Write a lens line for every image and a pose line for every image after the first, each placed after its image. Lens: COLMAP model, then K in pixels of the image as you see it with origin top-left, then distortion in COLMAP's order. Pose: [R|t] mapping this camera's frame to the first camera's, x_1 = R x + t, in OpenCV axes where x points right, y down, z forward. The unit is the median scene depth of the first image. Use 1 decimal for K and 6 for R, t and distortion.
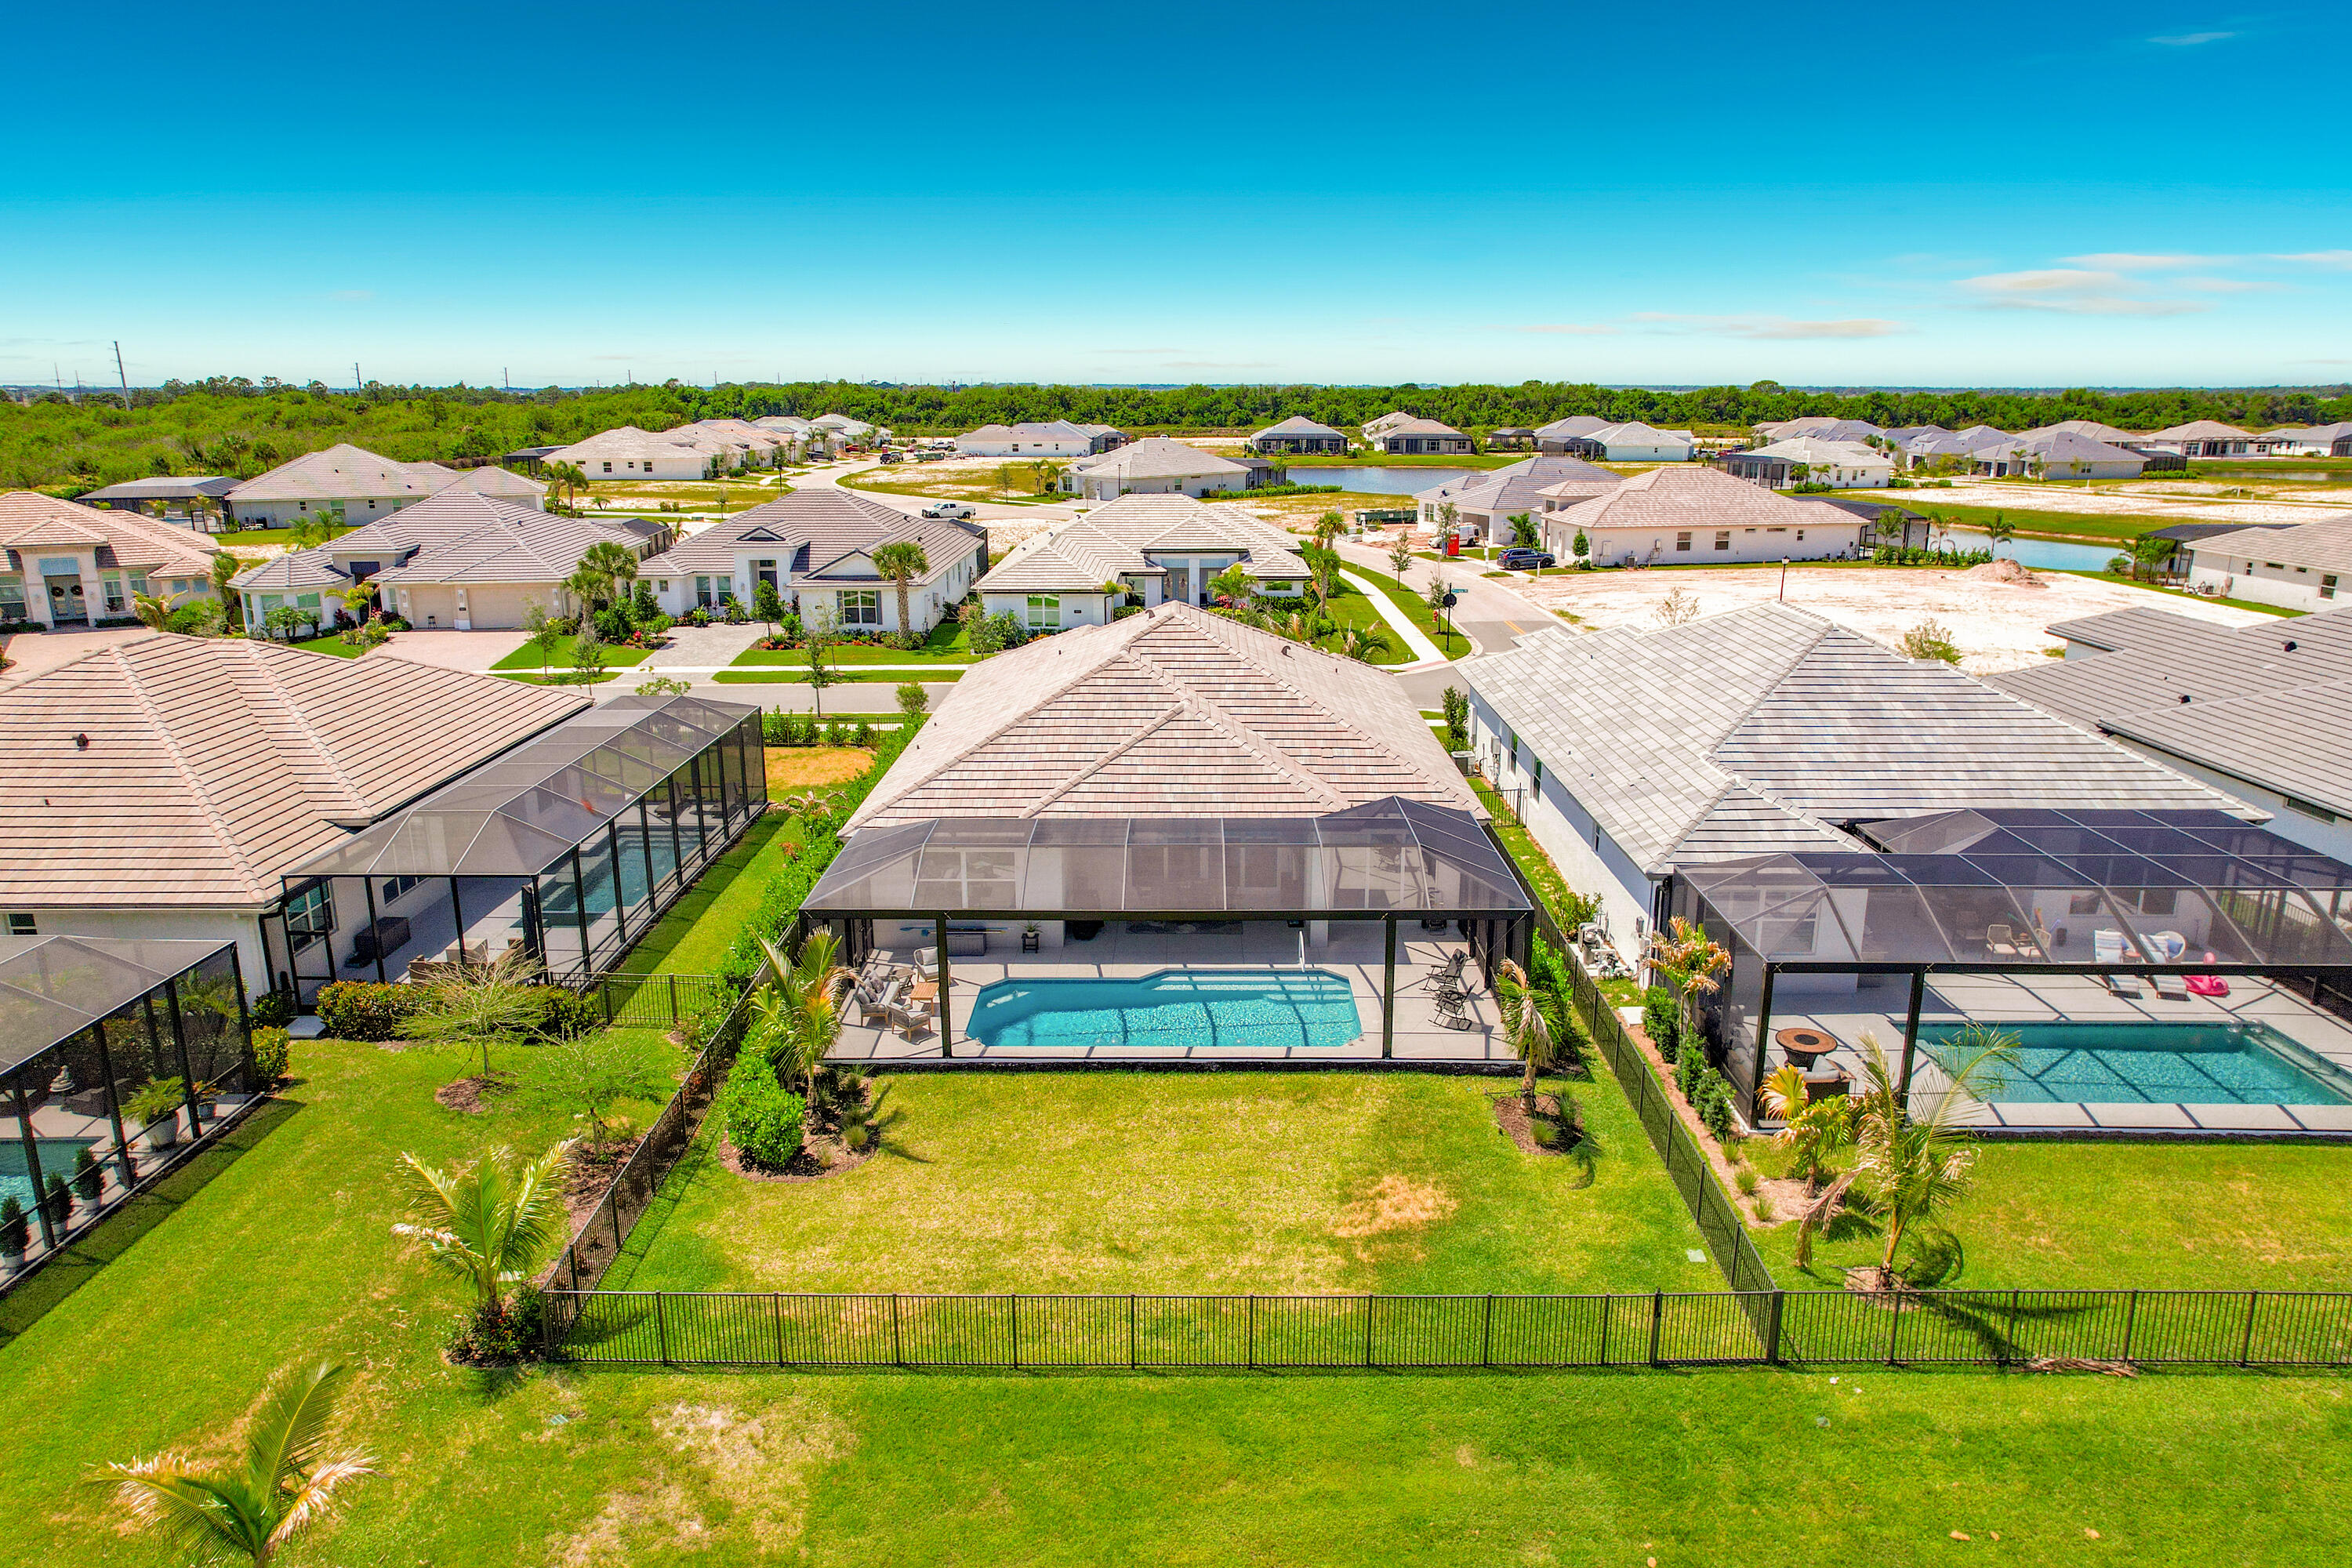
lens RADIAL K [[1479.1, 0, 1187.3], [0, 1479.1, 782.1], [0, 0, 1]] dist [-0.066679, 0.069325]
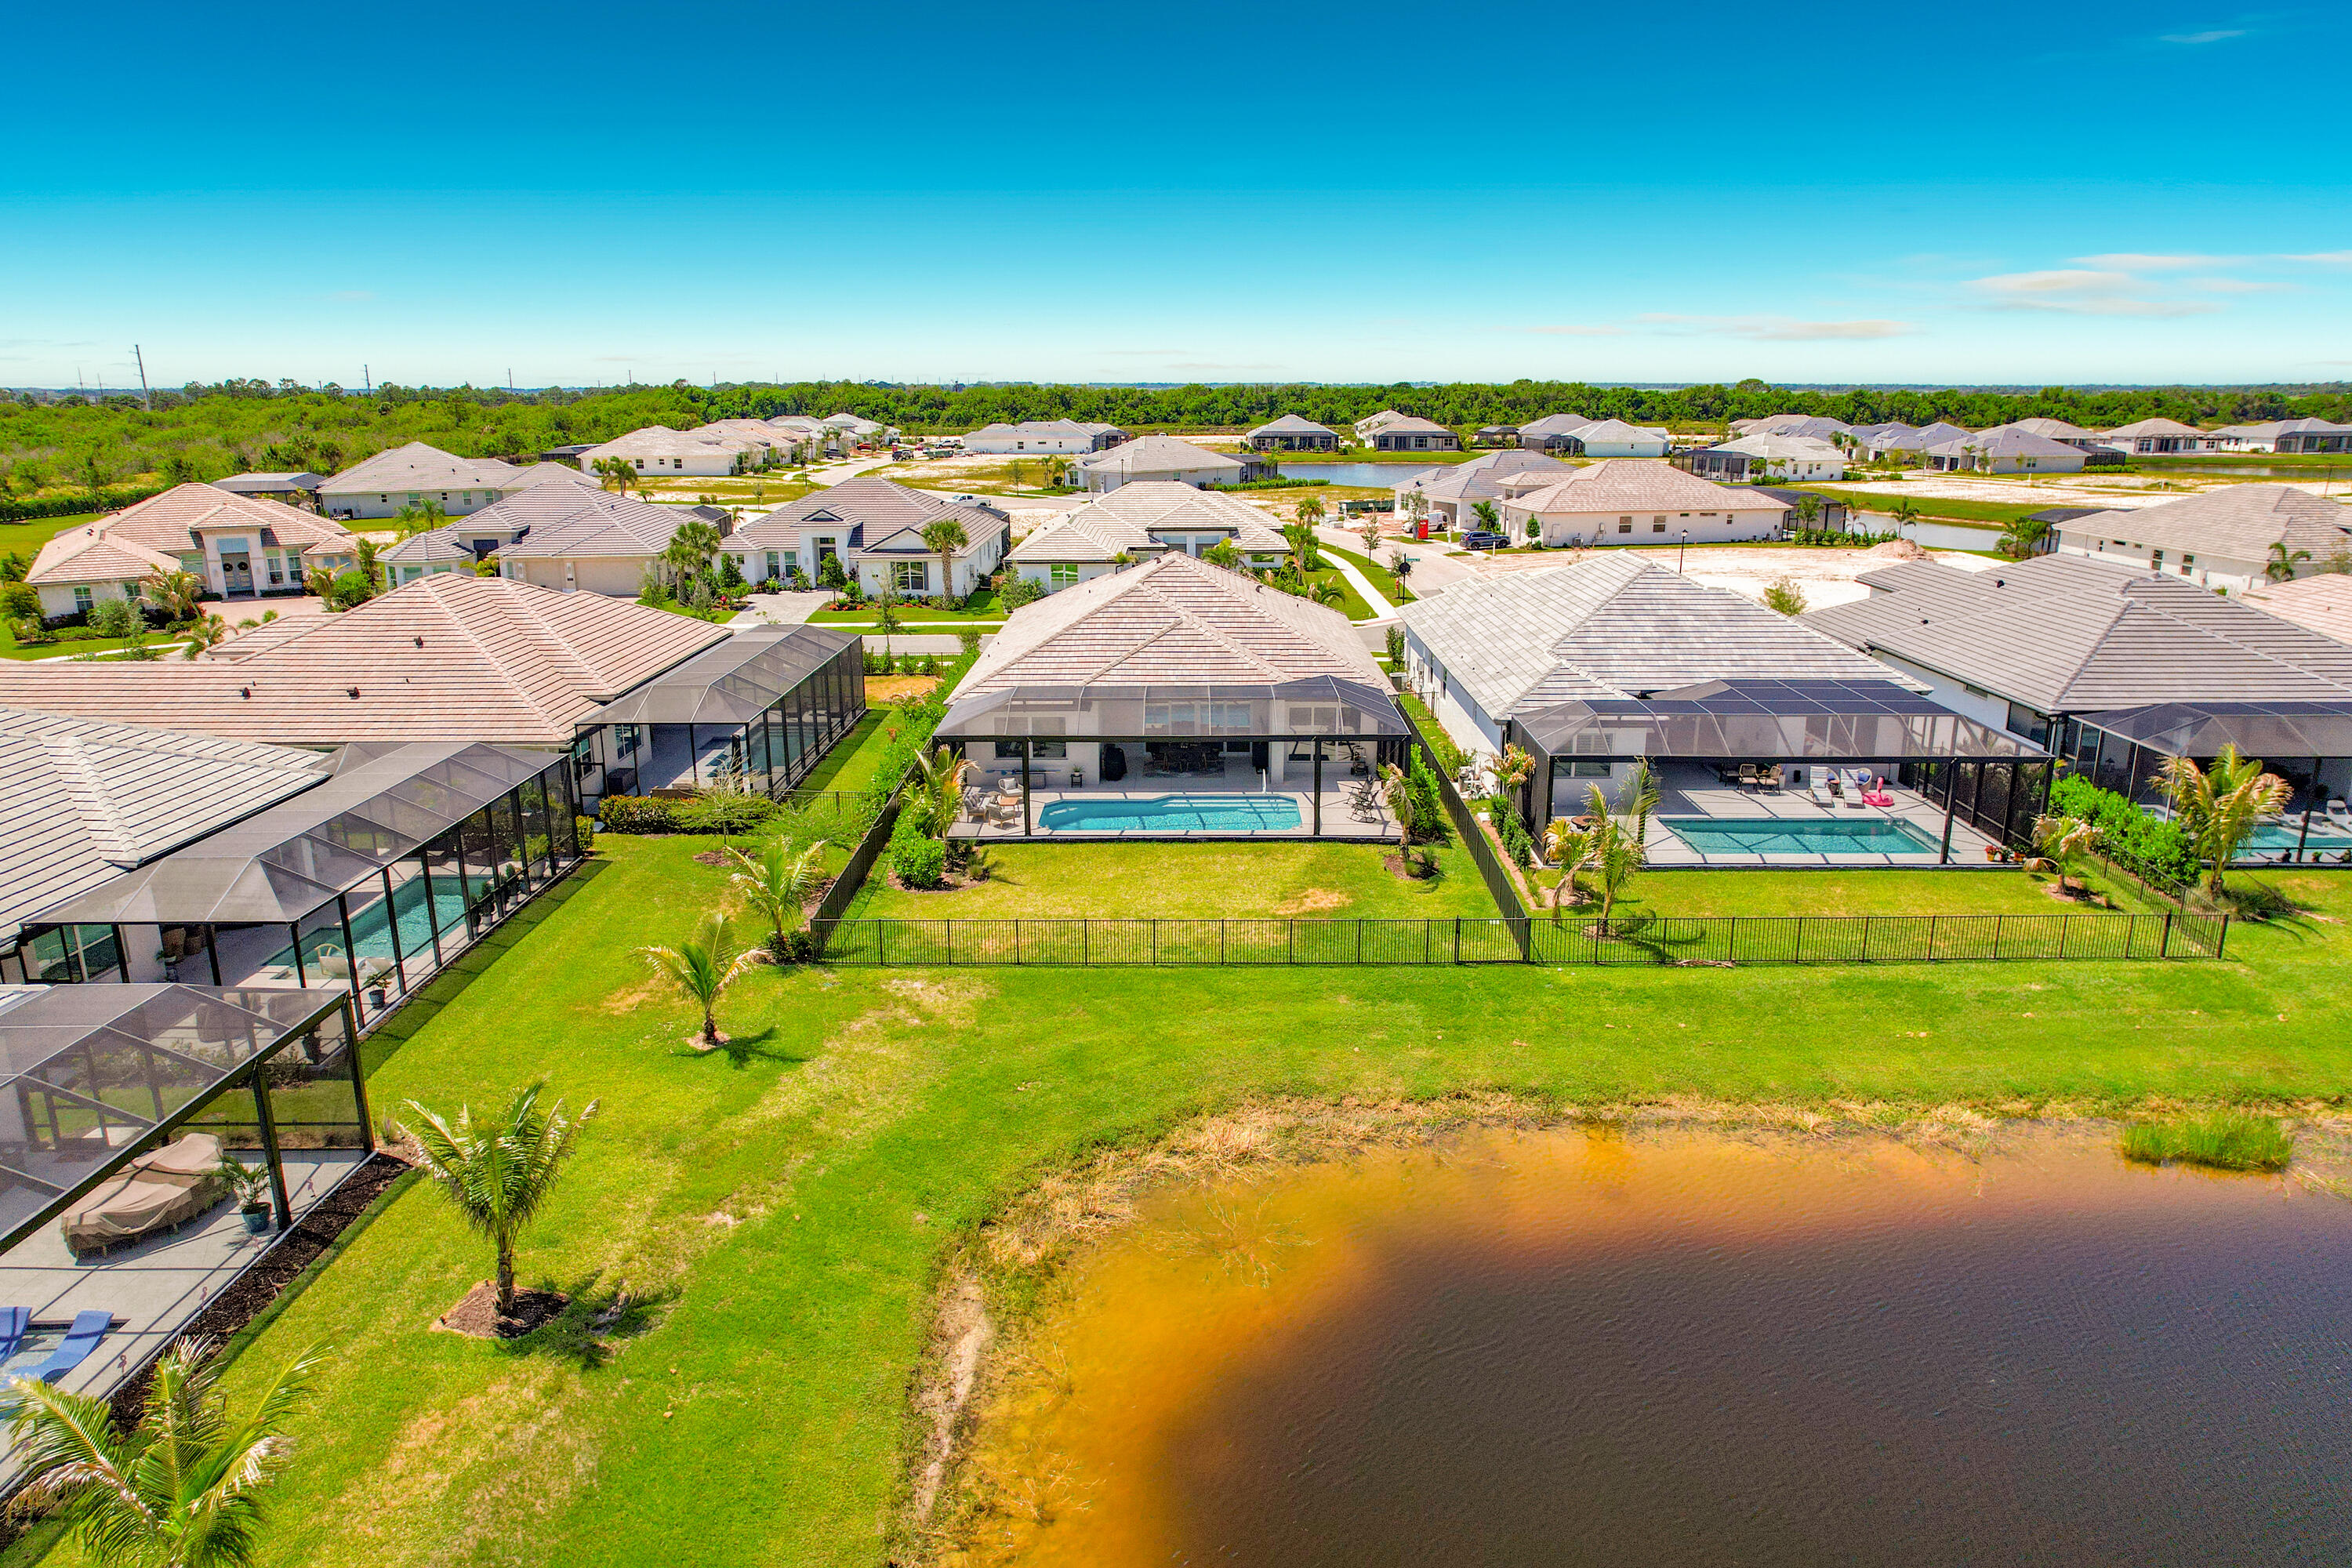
lens RADIAL K [[1484.2, 0, 1183.8], [0, 1484.2, 811.1], [0, 0, 1]] dist [-0.059979, 0.050881]
pose [[0.999997, -0.001737, -0.001410, 0.000127], [0.001763, 0.999831, 0.018283, 0.046003], [0.001378, -0.018286, 0.999832, -0.181933]]
